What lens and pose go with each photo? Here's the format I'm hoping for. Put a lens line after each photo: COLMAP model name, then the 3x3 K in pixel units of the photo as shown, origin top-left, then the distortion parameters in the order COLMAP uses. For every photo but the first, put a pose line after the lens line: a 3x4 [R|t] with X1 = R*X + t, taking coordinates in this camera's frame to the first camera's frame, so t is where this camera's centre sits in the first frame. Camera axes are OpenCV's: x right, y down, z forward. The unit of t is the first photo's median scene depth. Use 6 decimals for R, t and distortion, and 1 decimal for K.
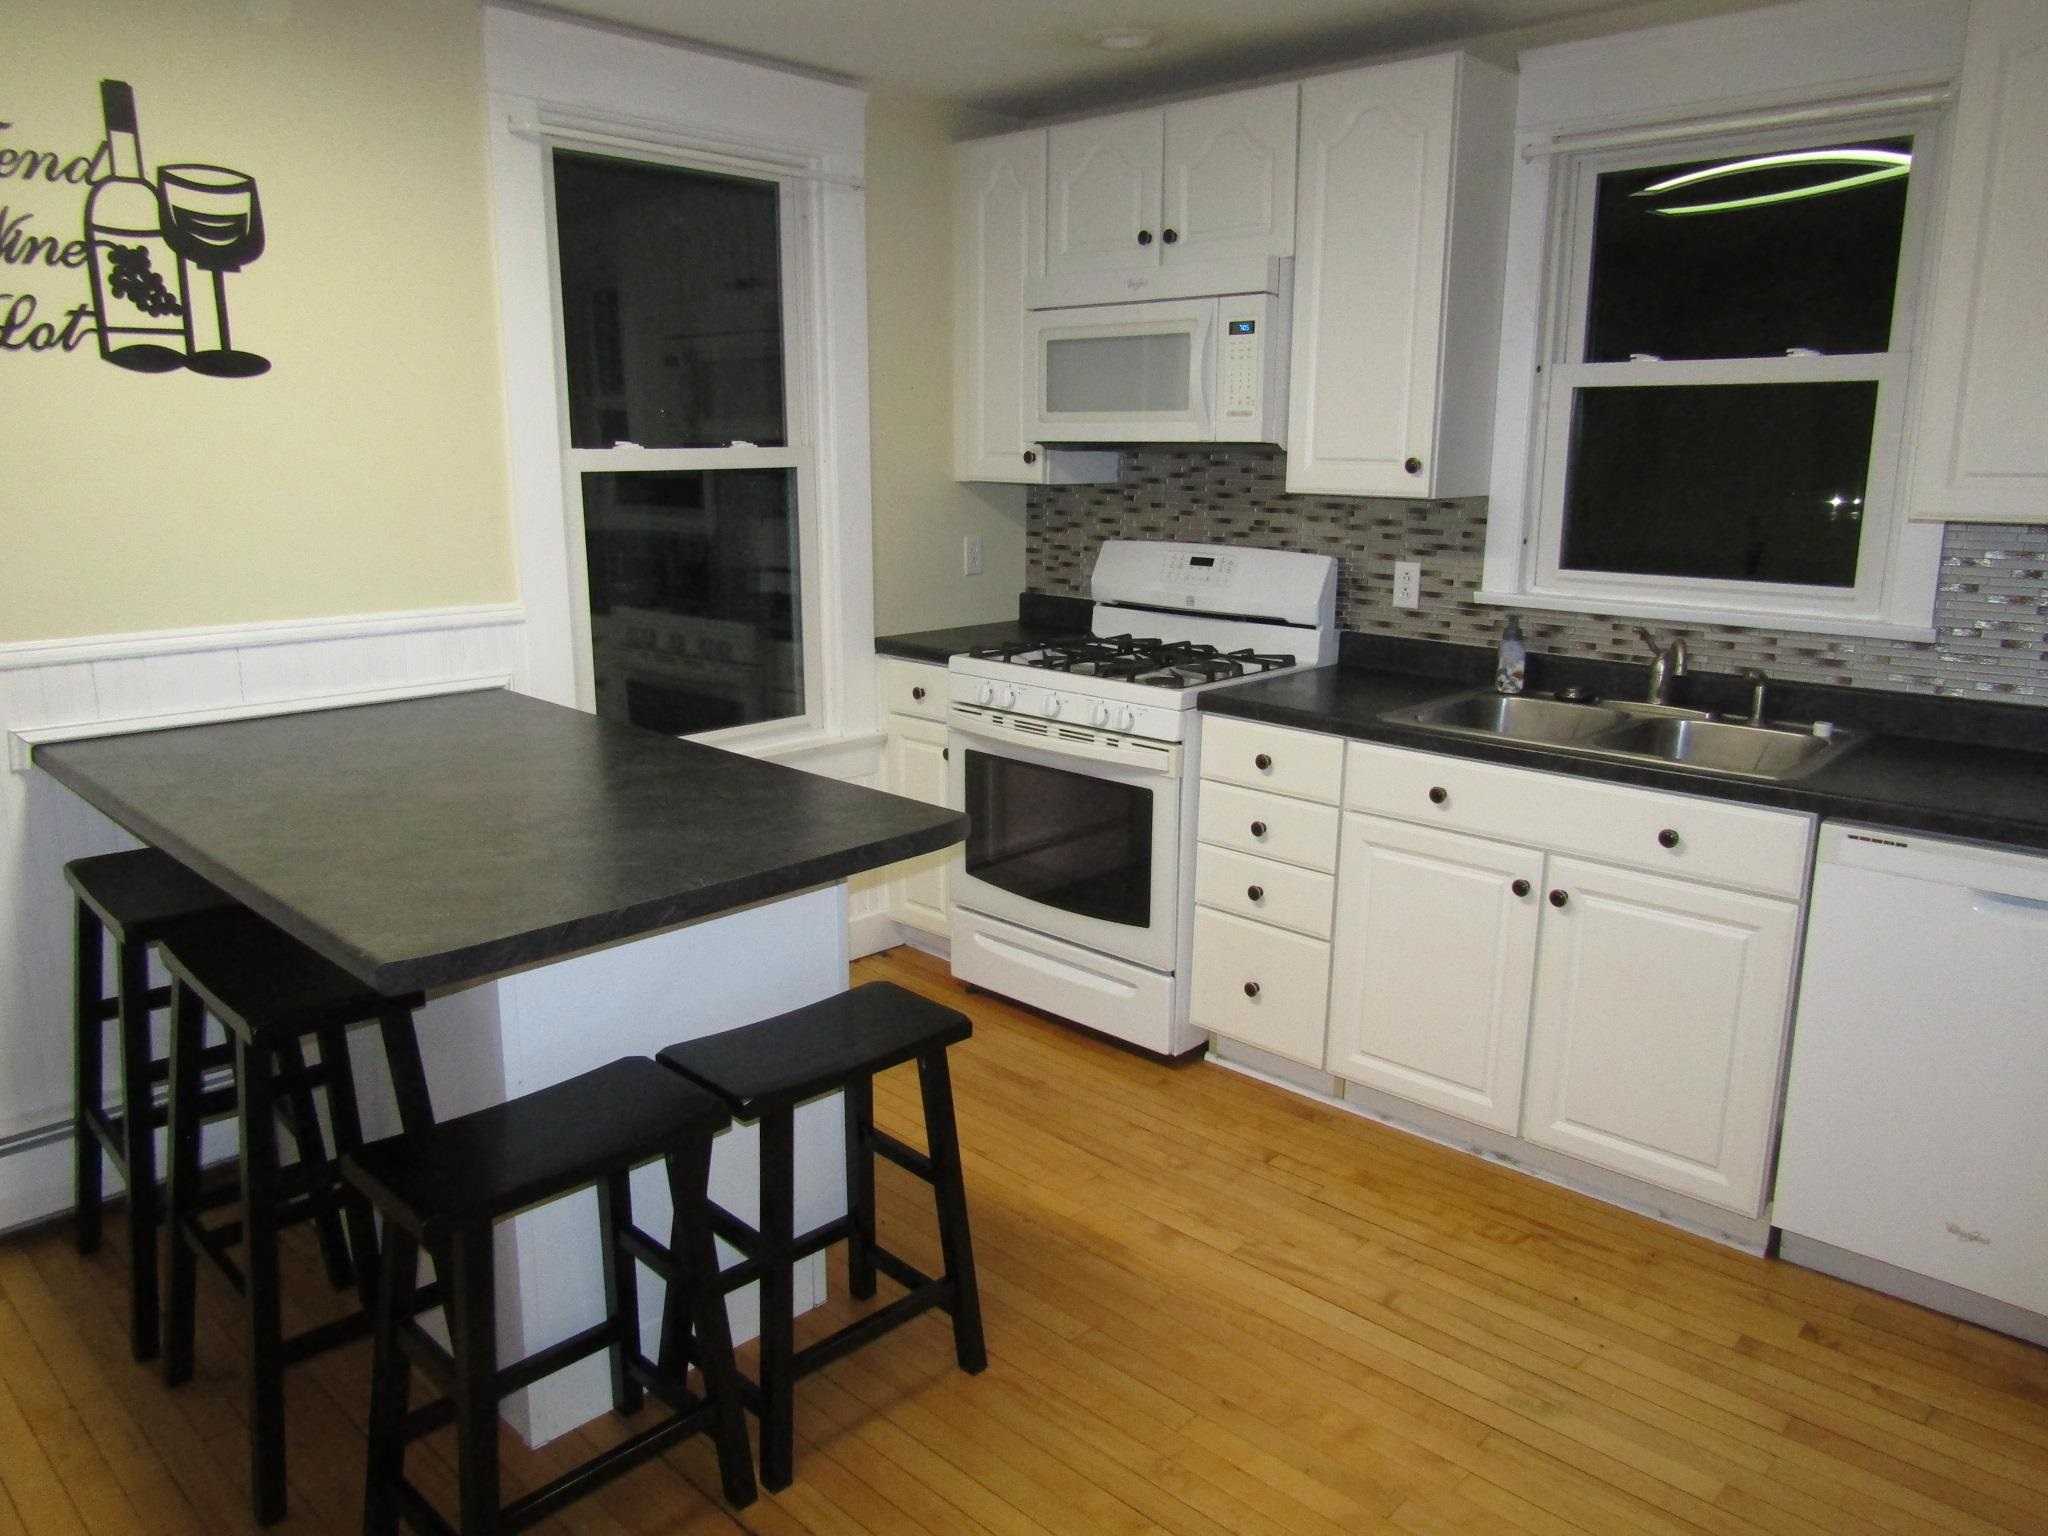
lens RADIAL K [[1454.5, 0, 1020.7], [0, 1454.5, 689.6], [0, 0, 1]] dist [-0.006824, -0.003725]
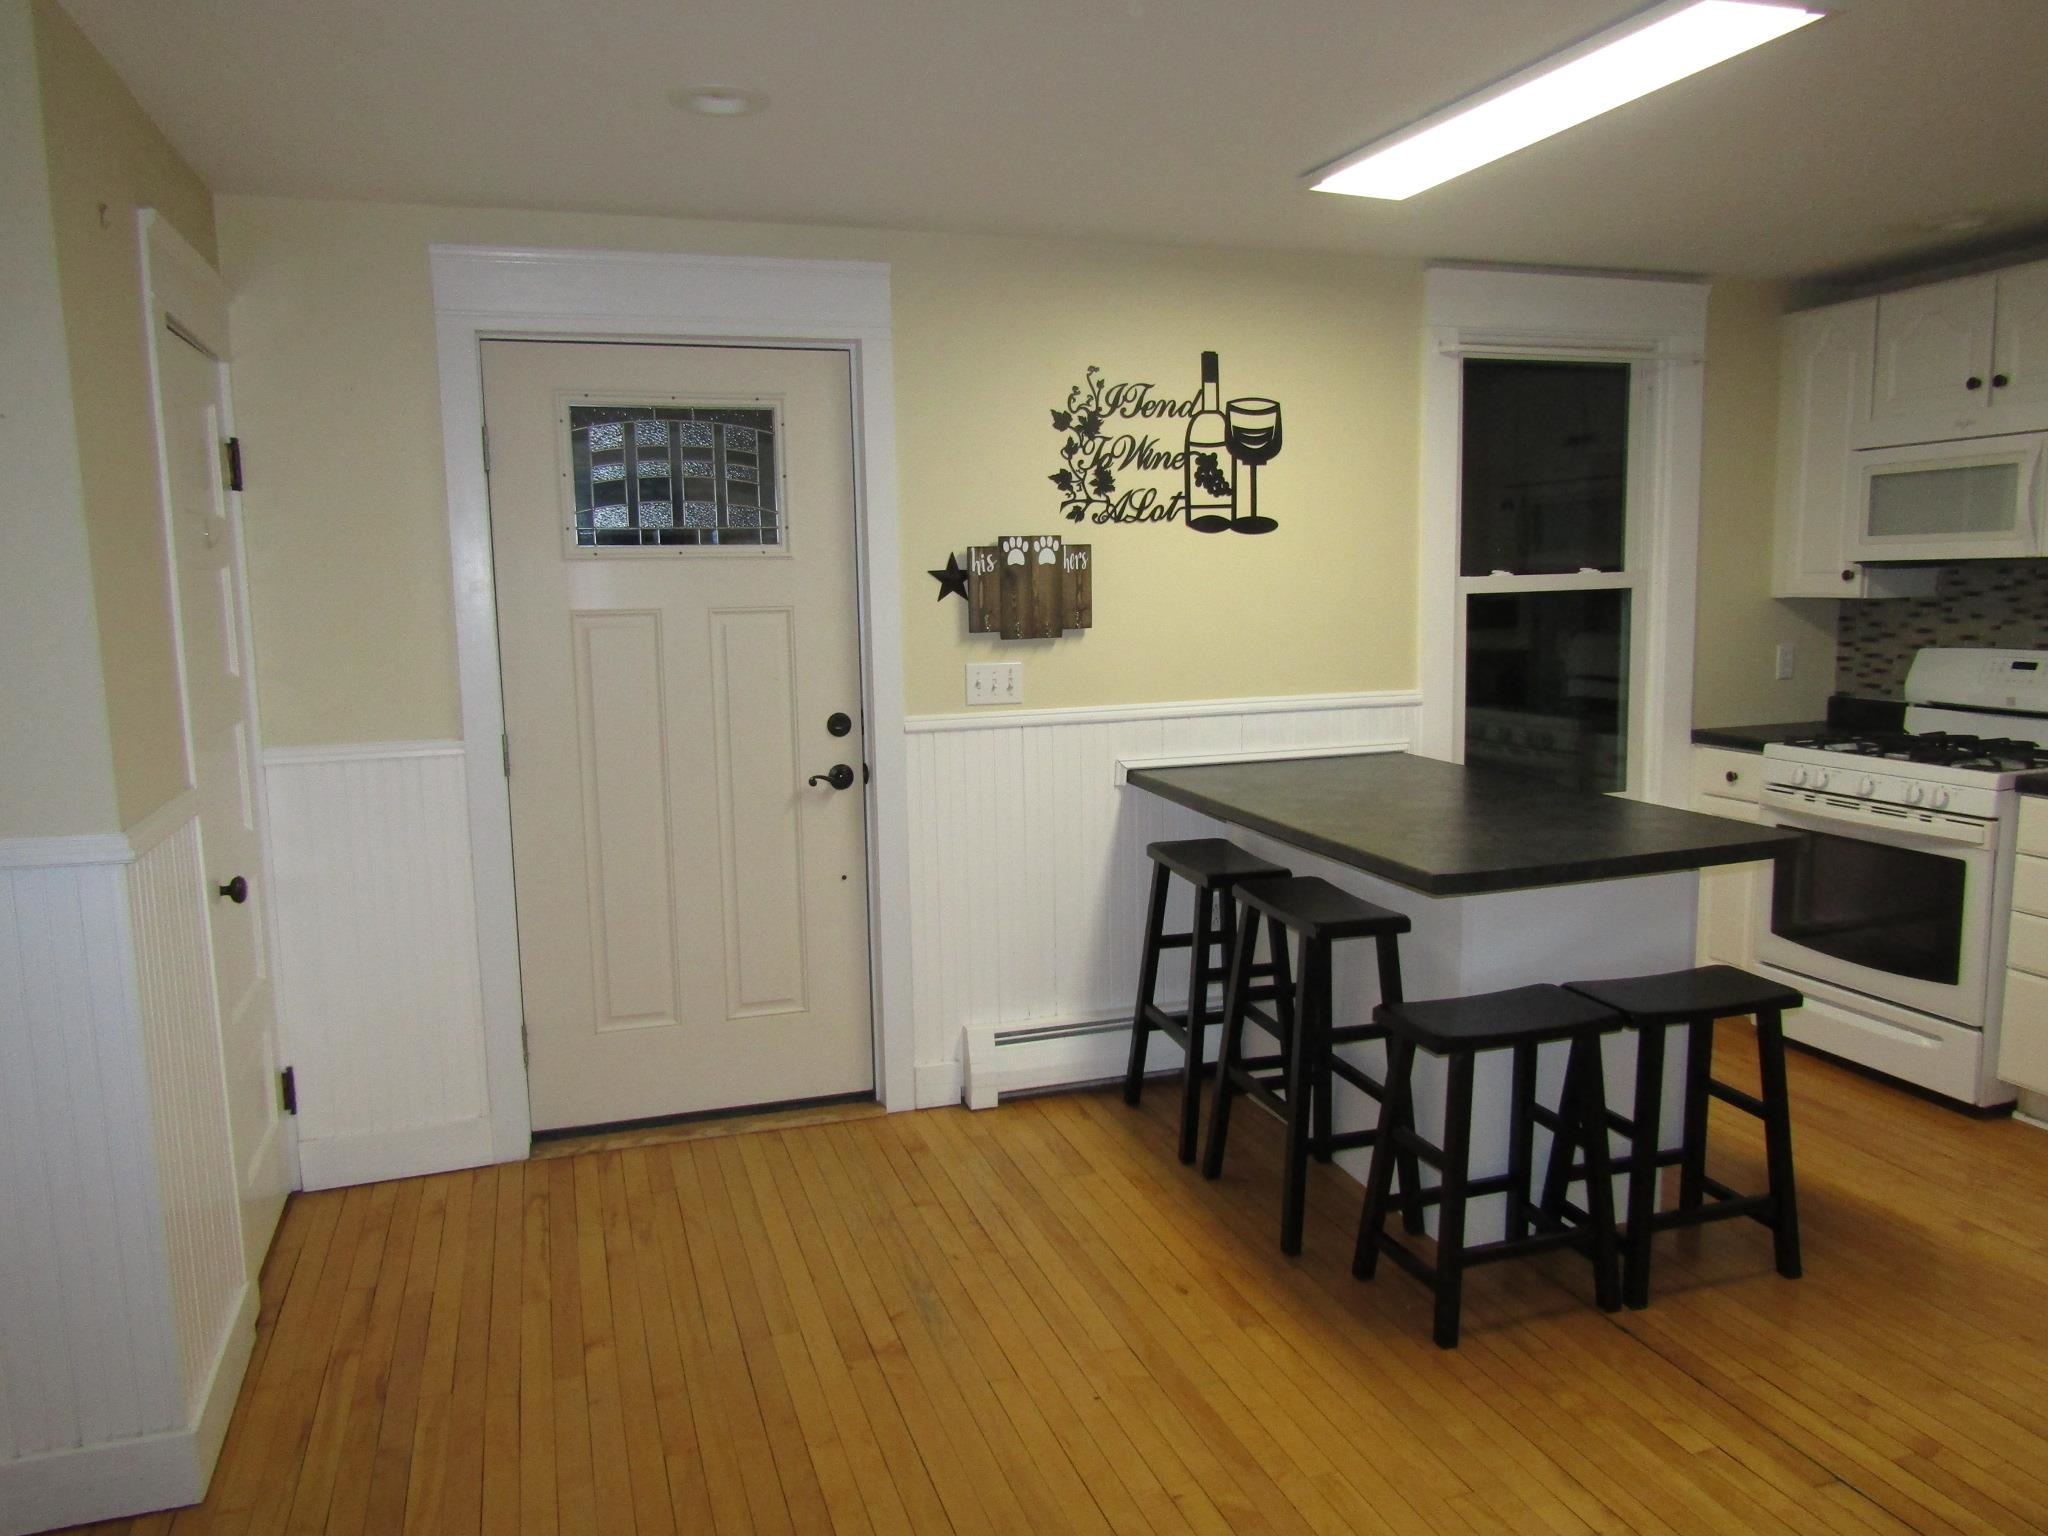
lens RADIAL K [[1451.0, 0, 1017.2], [0, 1451.0, 761.0], [0, 0, 1]] dist [-0.002364, -0.002118]
pose [[0.884561, 0.034148, -0.465172, -0.042327], [-0.053688, 0.998142, -0.028819, 0.064042], [0.463324, 0.050466, 0.884751, -0.362549]]
